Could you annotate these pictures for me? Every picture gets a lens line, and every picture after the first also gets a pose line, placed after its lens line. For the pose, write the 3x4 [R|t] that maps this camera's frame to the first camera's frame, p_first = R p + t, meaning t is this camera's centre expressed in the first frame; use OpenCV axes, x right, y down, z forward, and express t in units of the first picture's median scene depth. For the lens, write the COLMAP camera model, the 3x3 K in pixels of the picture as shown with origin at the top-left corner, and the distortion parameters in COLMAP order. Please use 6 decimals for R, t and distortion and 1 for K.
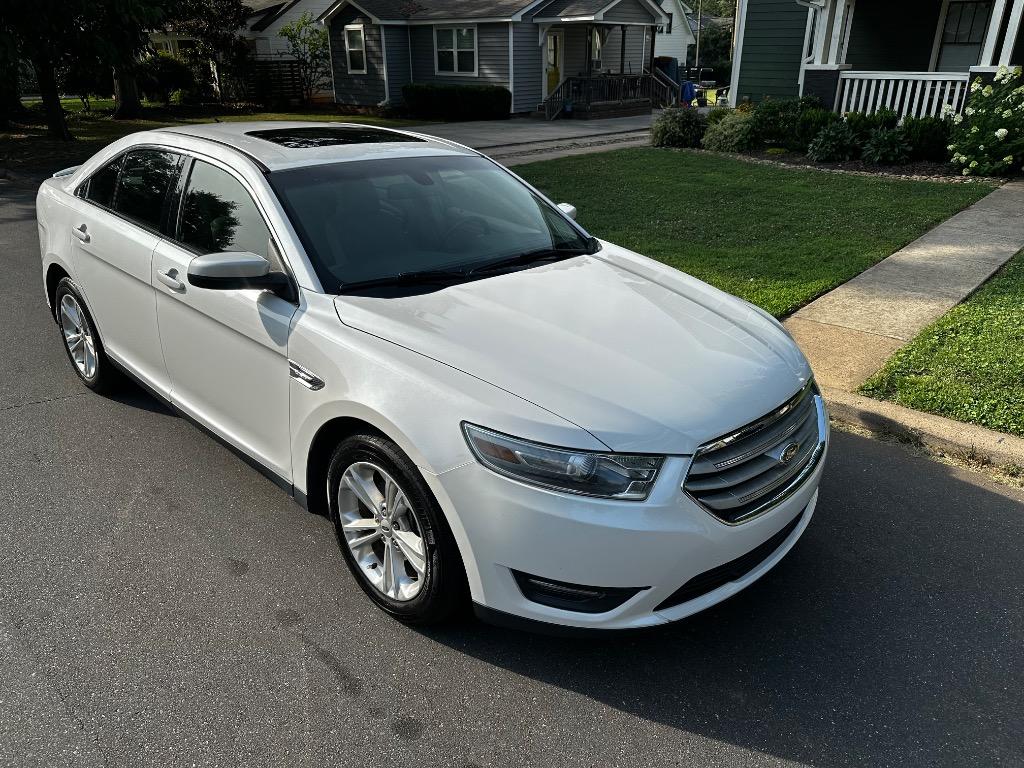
lens RADIAL K [[718.3, 0, 527.6], [0, 718.3, 375.6], [0, 0, 1]] dist [0.027761, -0.032241]
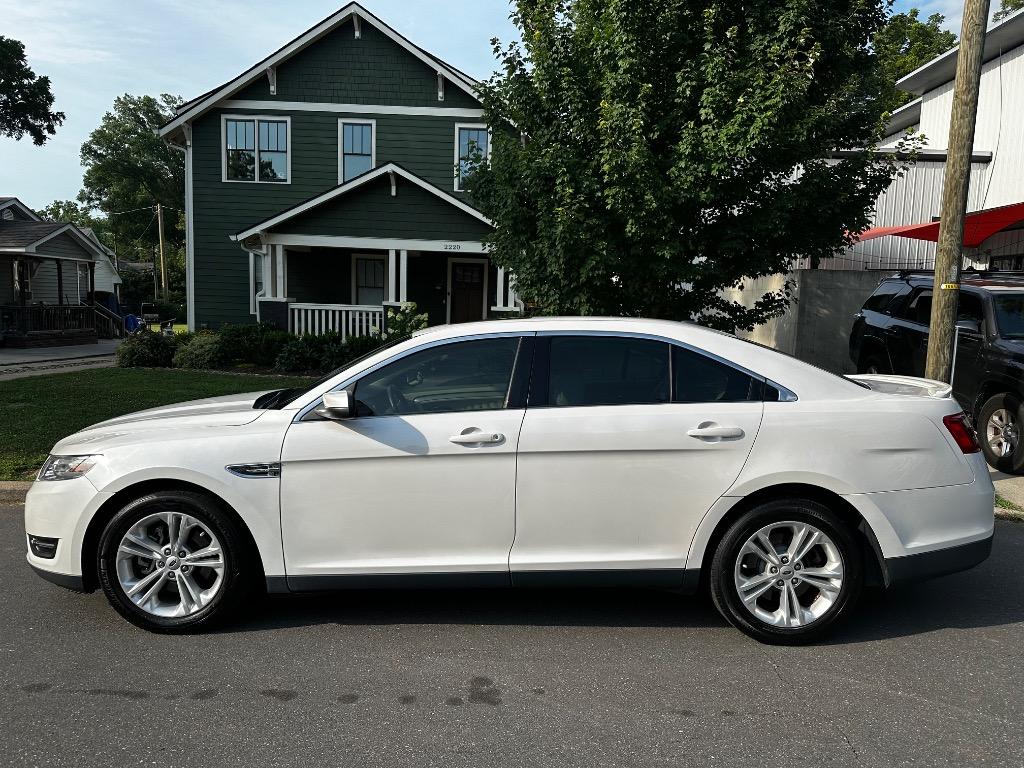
lens RADIAL K [[718.3, 0, 512.8], [0, 718.3, 377.4], [0, 0, 1]] dist [0.027761, -0.032241]
pose [[0.753612, -0.042972, 0.655913, -0.494401], [0.242023, 0.945899, -0.216103, 0.305328], [-0.611141, 0.321604, 0.723241, -0.419193]]
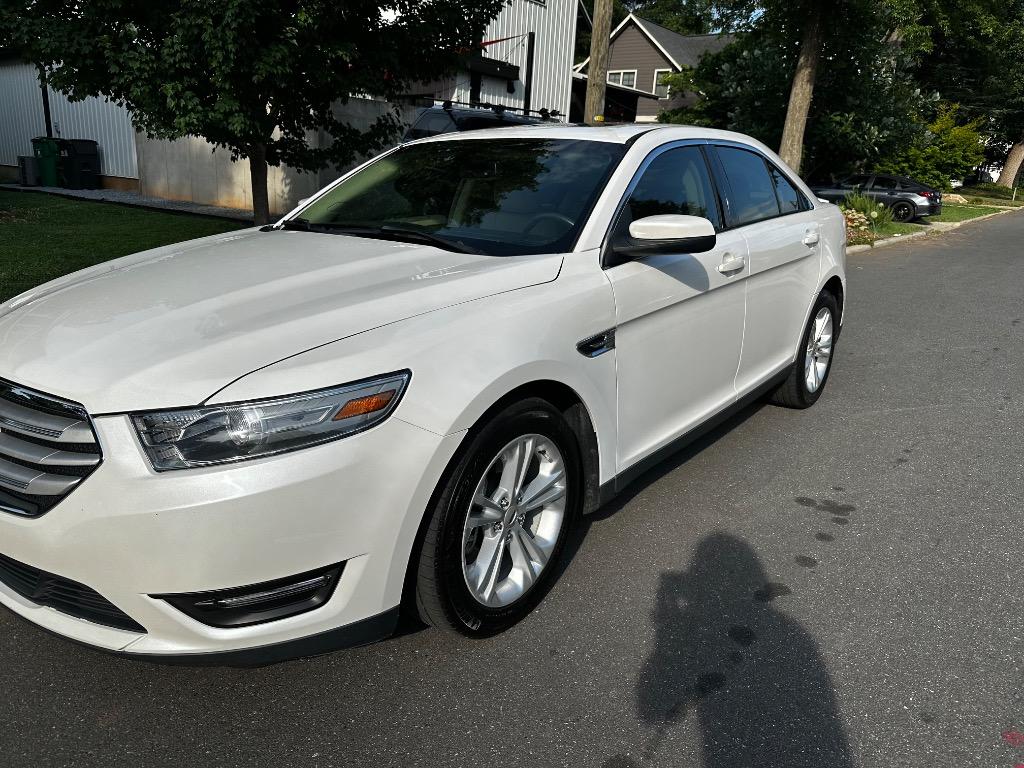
lens RADIAL K [[718.3, 0, 514.0], [0, 718.3, 390.6], [0, 0, 1]] dist [0.027761, -0.032241]
pose [[-0.060761, -0.291609, 0.954606, -0.837542], [0.357228, 0.886674, 0.293595, -0.176549], [-0.932039, 0.358851, 0.050295, 0.947788]]
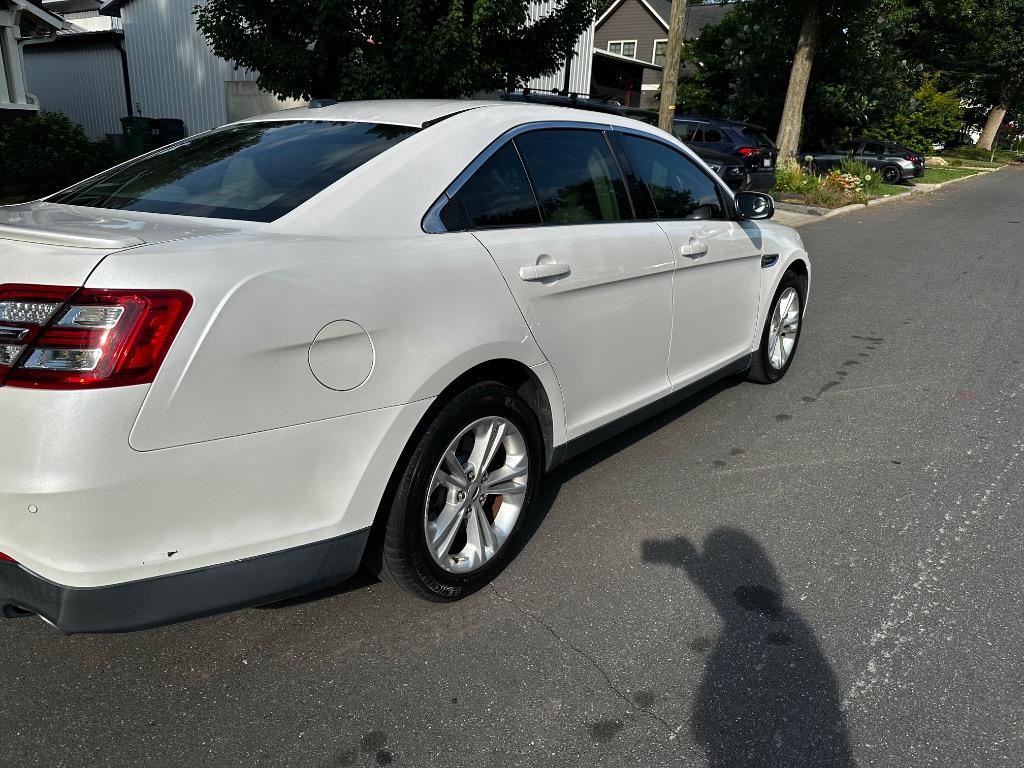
lens RADIAL K [[718.3, 0, 508.8], [0, 718.3, 387.9], [0, 0, 1]] dist [0.027761, -0.032241]
pose [[-0.080297, -0.328494, 0.941087, -1.829379], [0.366135, 0.868414, 0.334367, -0.487199], [-0.927091, 0.371414, 0.050542, 1.560035]]
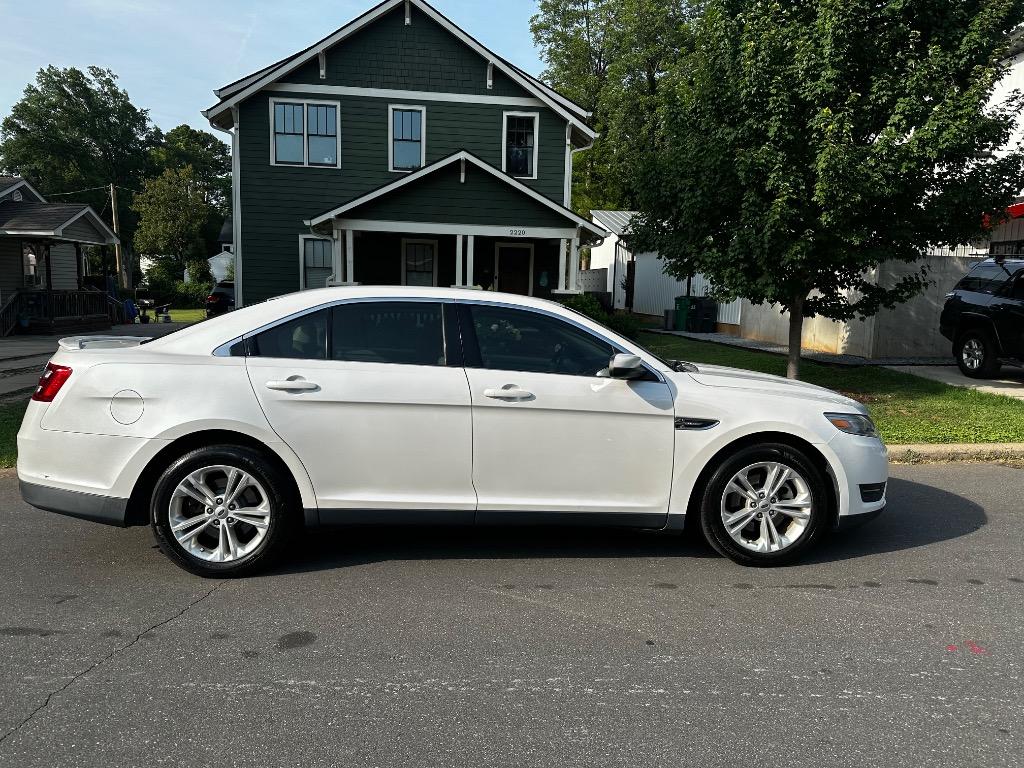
lens RADIAL K [[718.3, 0, 515.5], [0, 718.3, 376.7], [0, 0, 1]] dist [0.027761, -0.032241]
pose [[0.678374, -0.070125, 0.731362, -1.680968], [0.278398, 0.945739, -0.167548, 0.057539], [-0.679928, 0.317270, 0.661088, 0.232008]]
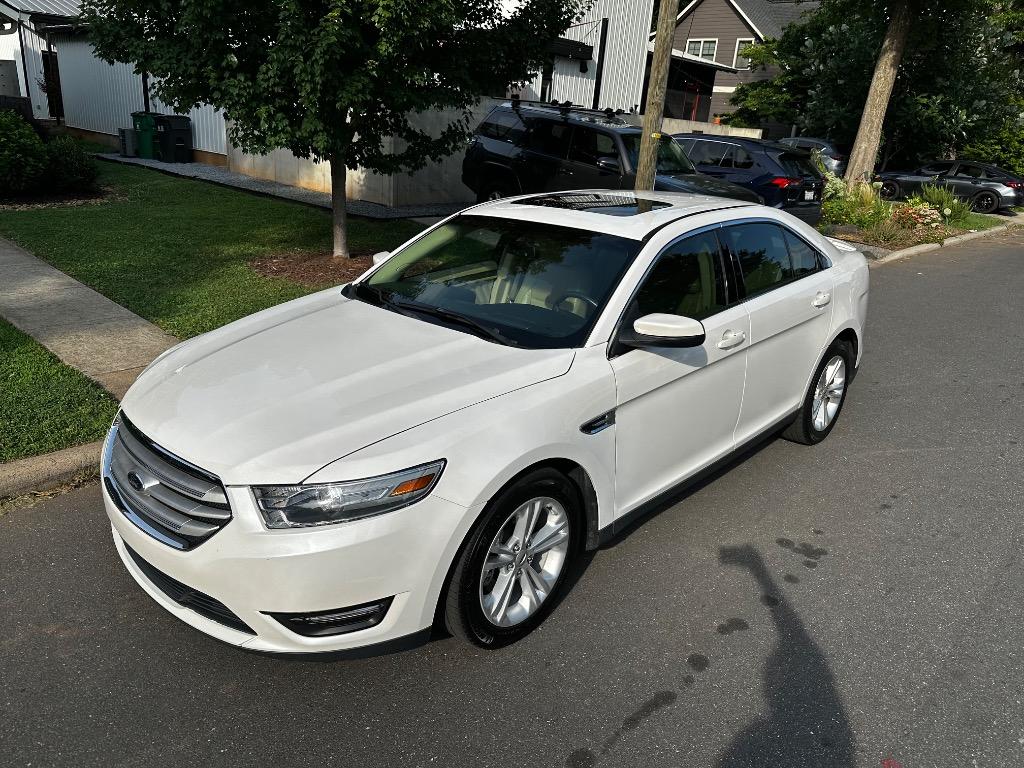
lens RADIAL K [[718.3, 0, 511.1], [0, 718.3, 386.8], [0, 0, 1]] dist [0.027761, -0.032241]
pose [[0.040792, -0.336624, 0.940755, -1.015220], [0.339057, 0.890335, 0.303881, -0.364886], [-0.939881, 0.306574, 0.150453, 0.820133]]
